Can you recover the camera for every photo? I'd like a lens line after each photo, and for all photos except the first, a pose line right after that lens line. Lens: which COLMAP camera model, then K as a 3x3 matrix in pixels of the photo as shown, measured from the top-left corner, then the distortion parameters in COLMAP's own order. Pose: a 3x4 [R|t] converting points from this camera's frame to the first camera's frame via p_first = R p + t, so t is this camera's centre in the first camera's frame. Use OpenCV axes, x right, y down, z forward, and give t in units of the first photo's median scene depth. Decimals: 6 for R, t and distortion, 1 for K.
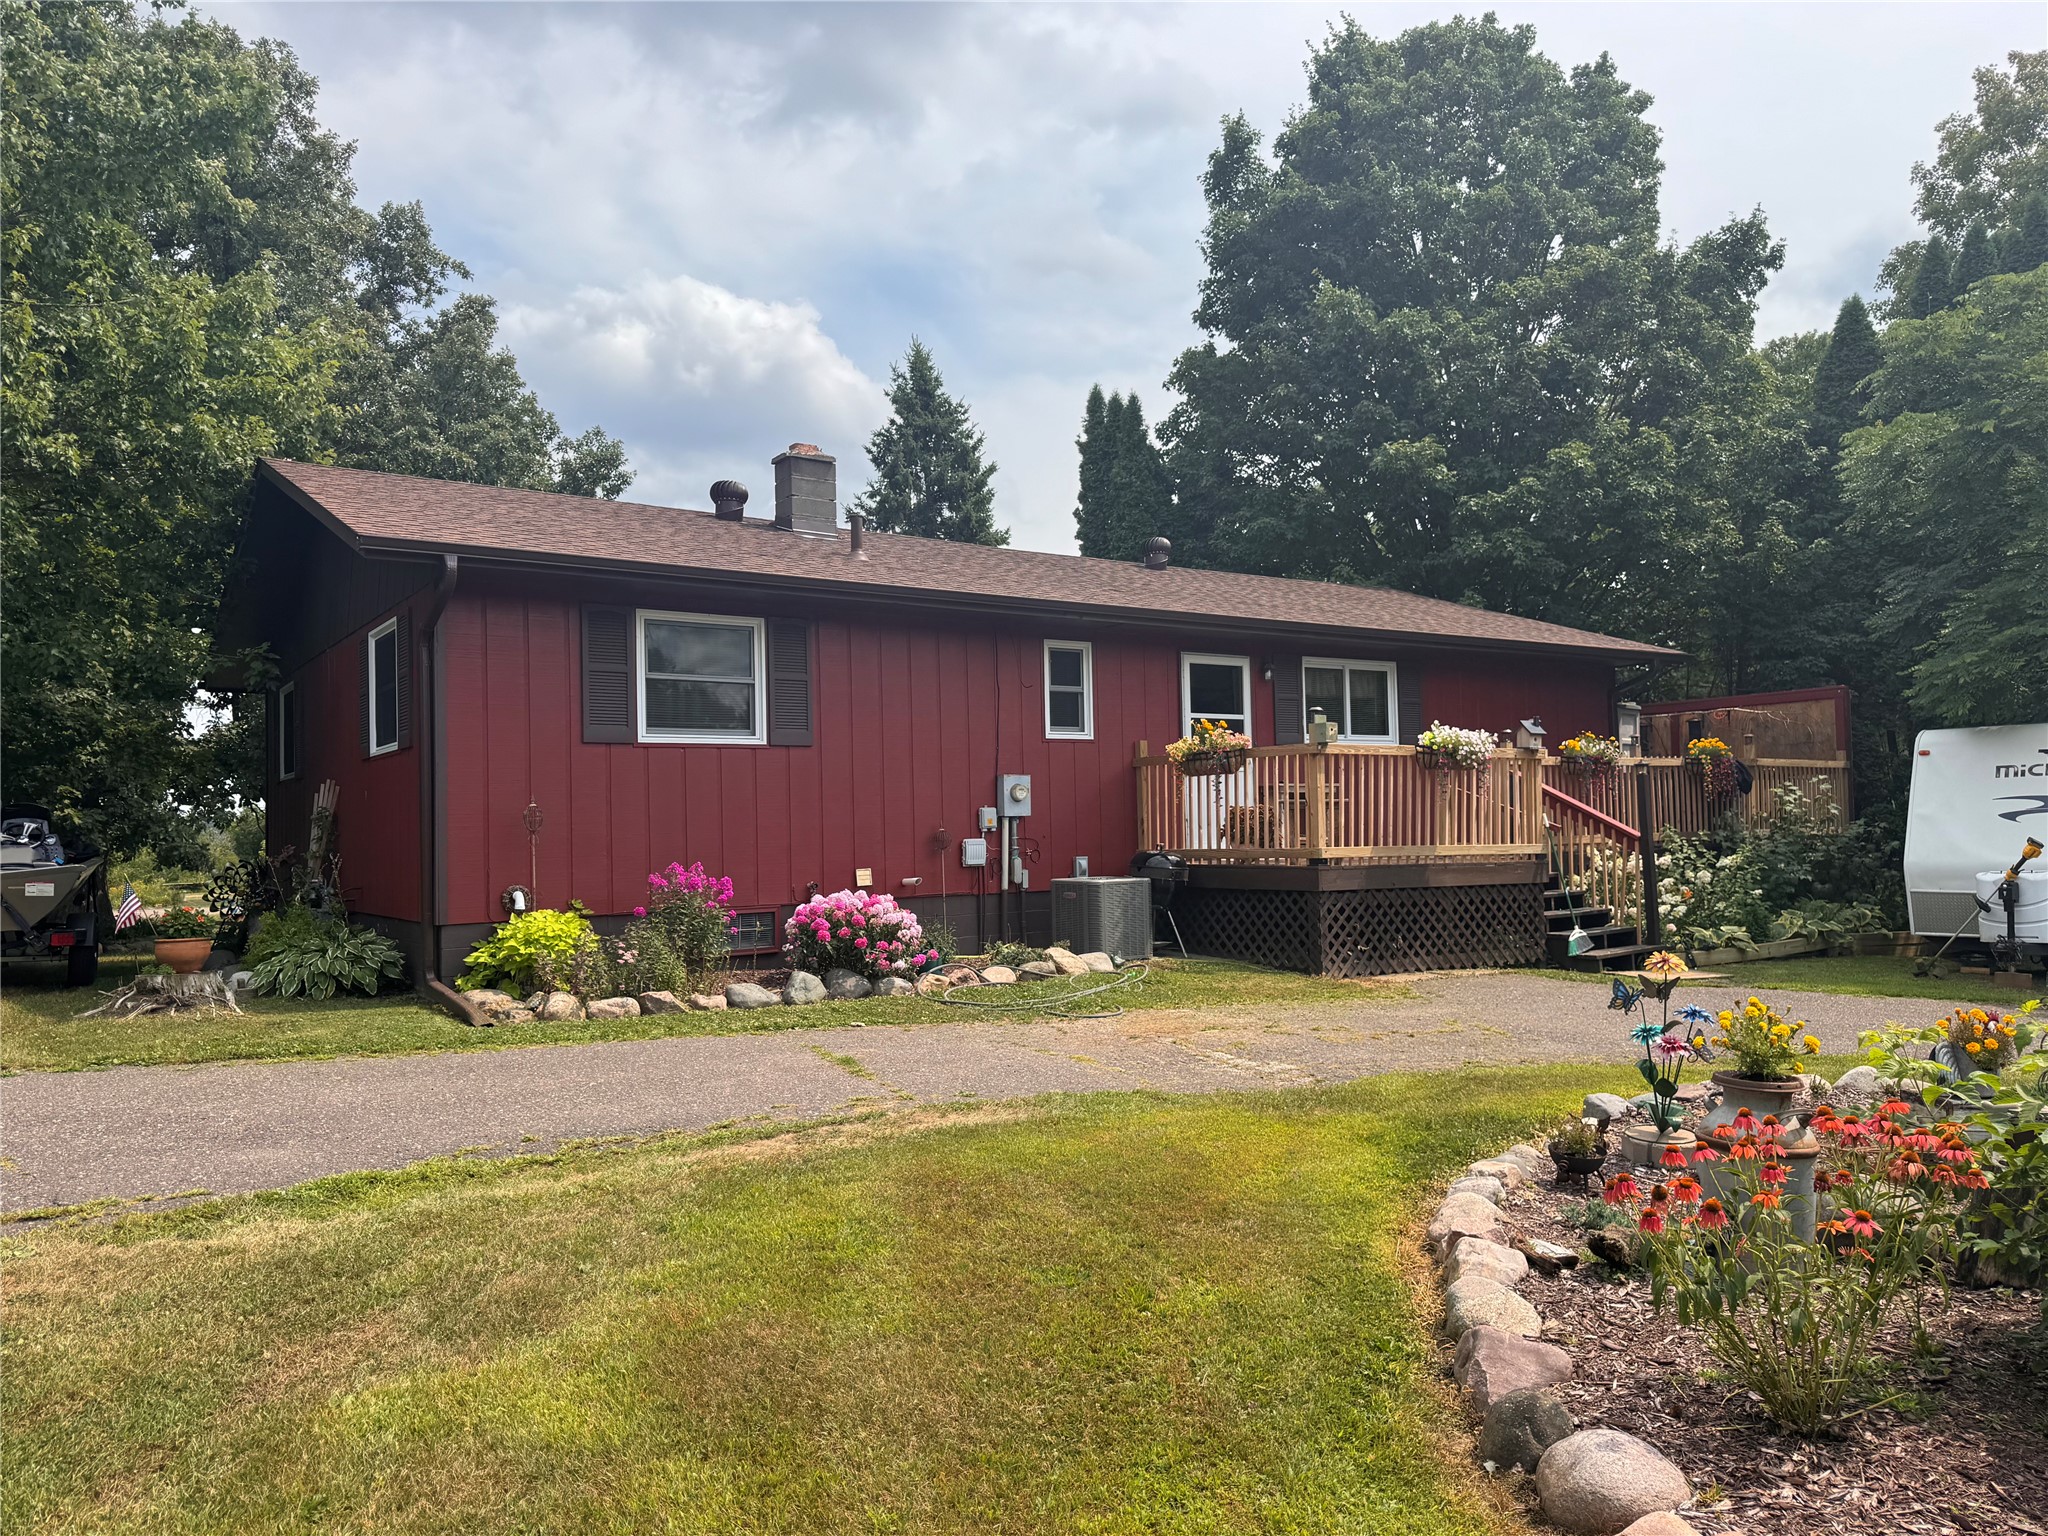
lens RADIAL K [[1409.4, 0, 1020.1], [0, 1409.4, 754.1], [0, 0, 1]] dist [0.099449, -0.133065]
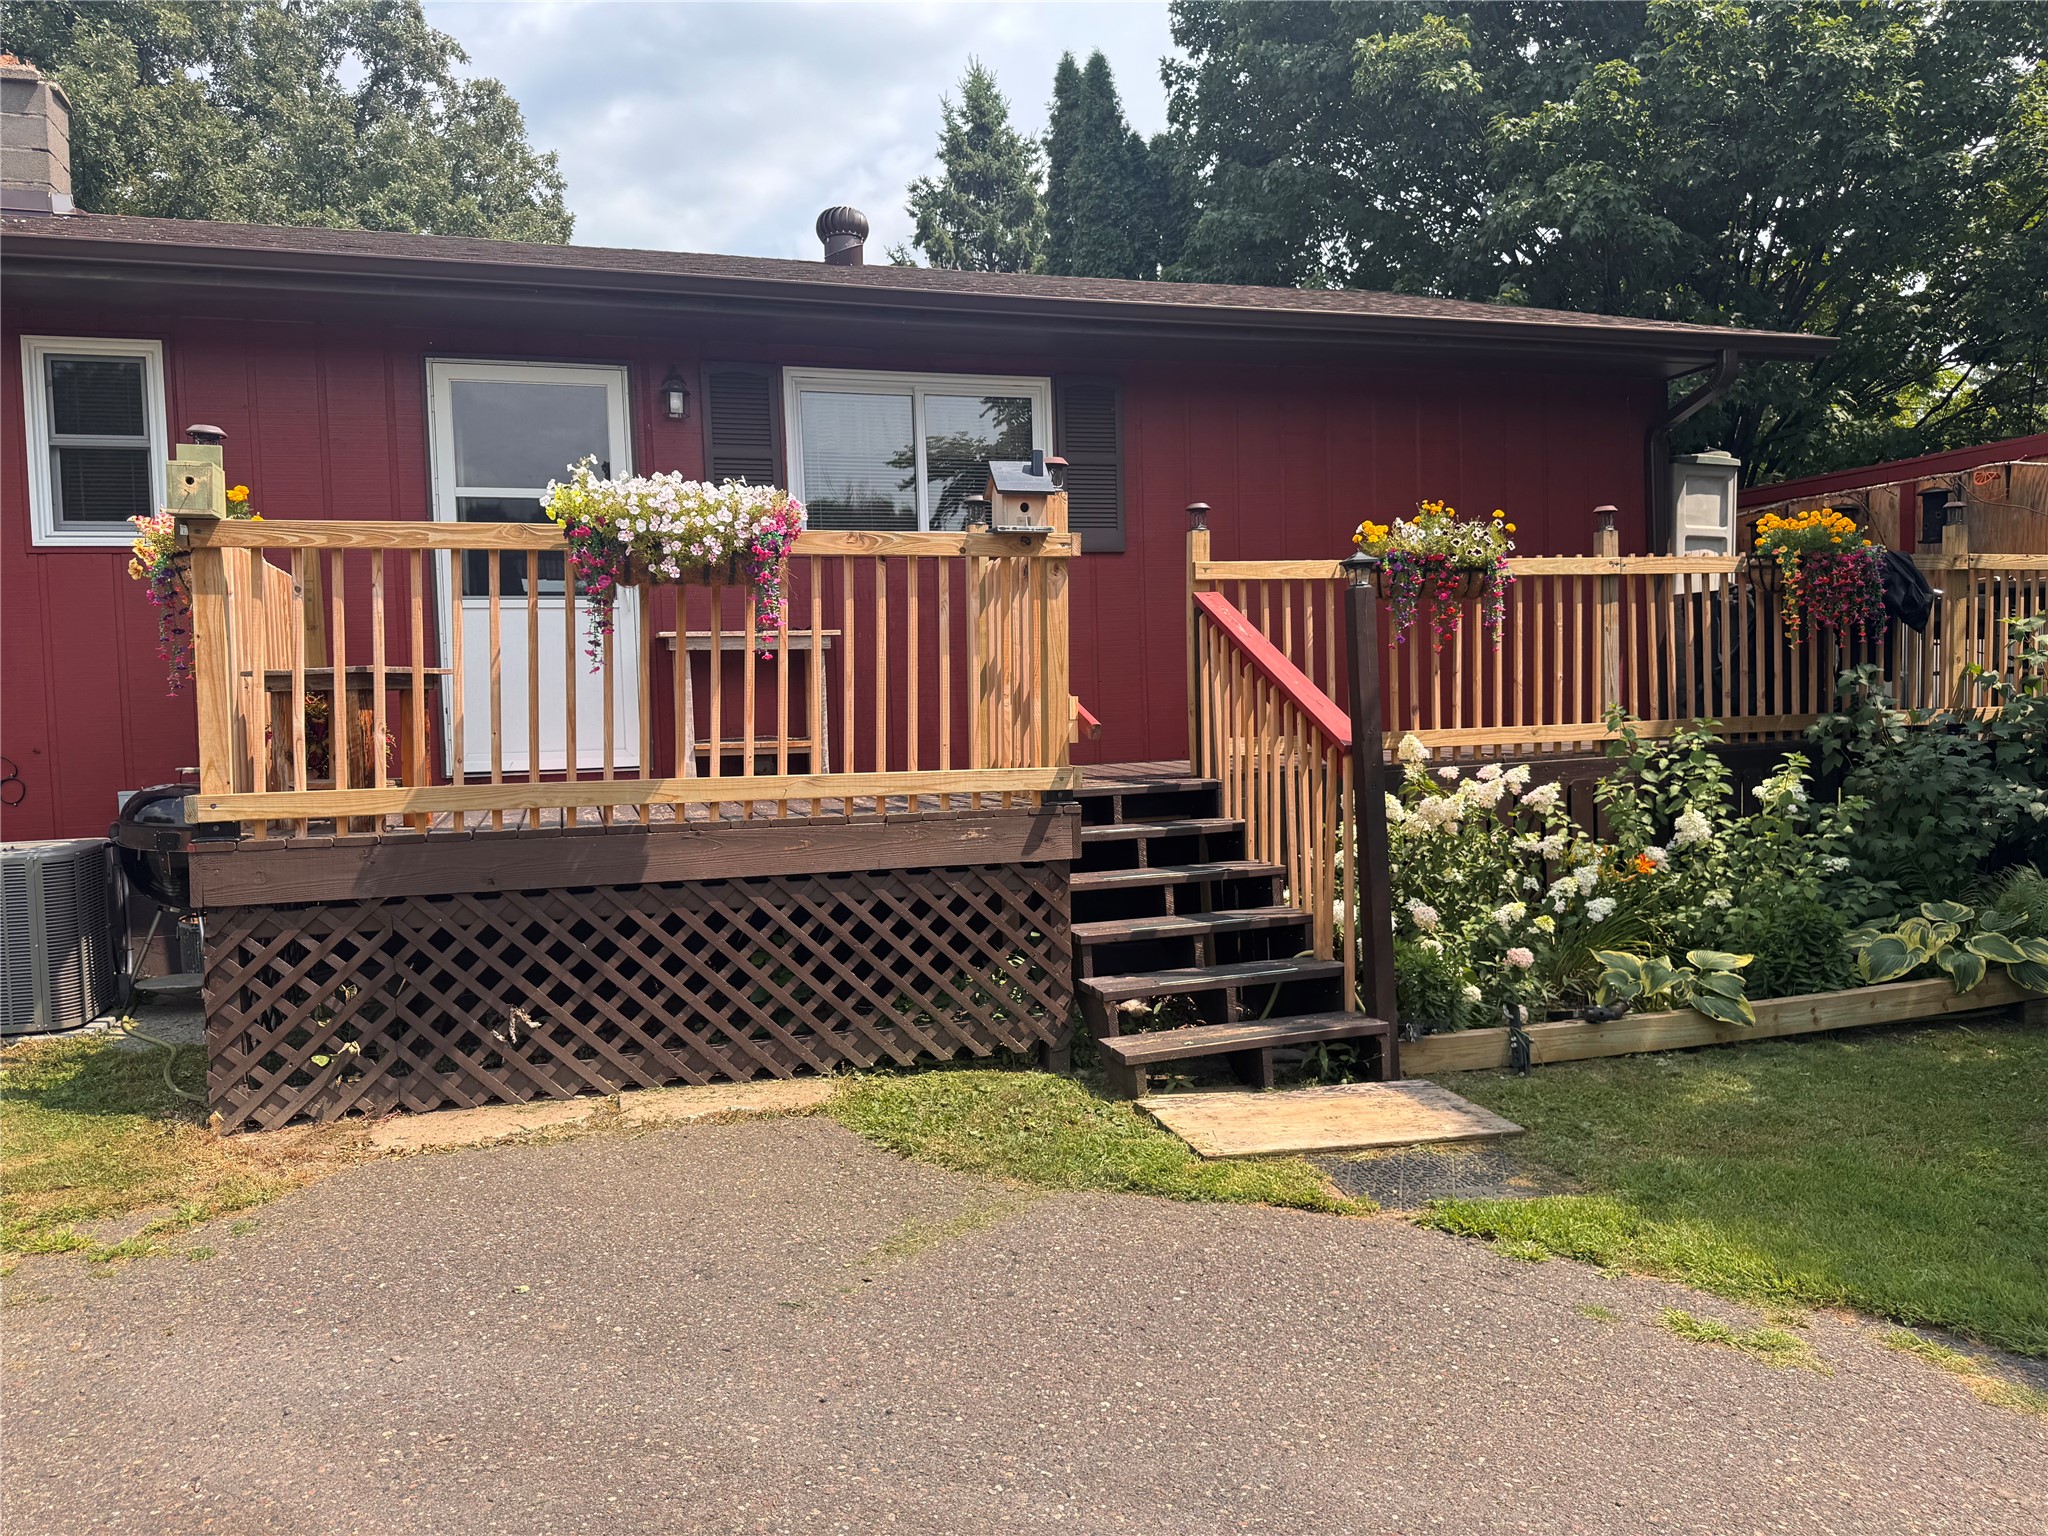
lens RADIAL K [[1409.4, 0, 1020.1], [0, 1409.4, 754.1], [0, 0, 1]] dist [0.099449, -0.133065]
pose [[0.956199, 0.002997, -0.292703, 0.415680], [0.025077, 0.995433, 0.092113, 0.019724], [0.291642, -0.095418, 0.951756, 0.541617]]
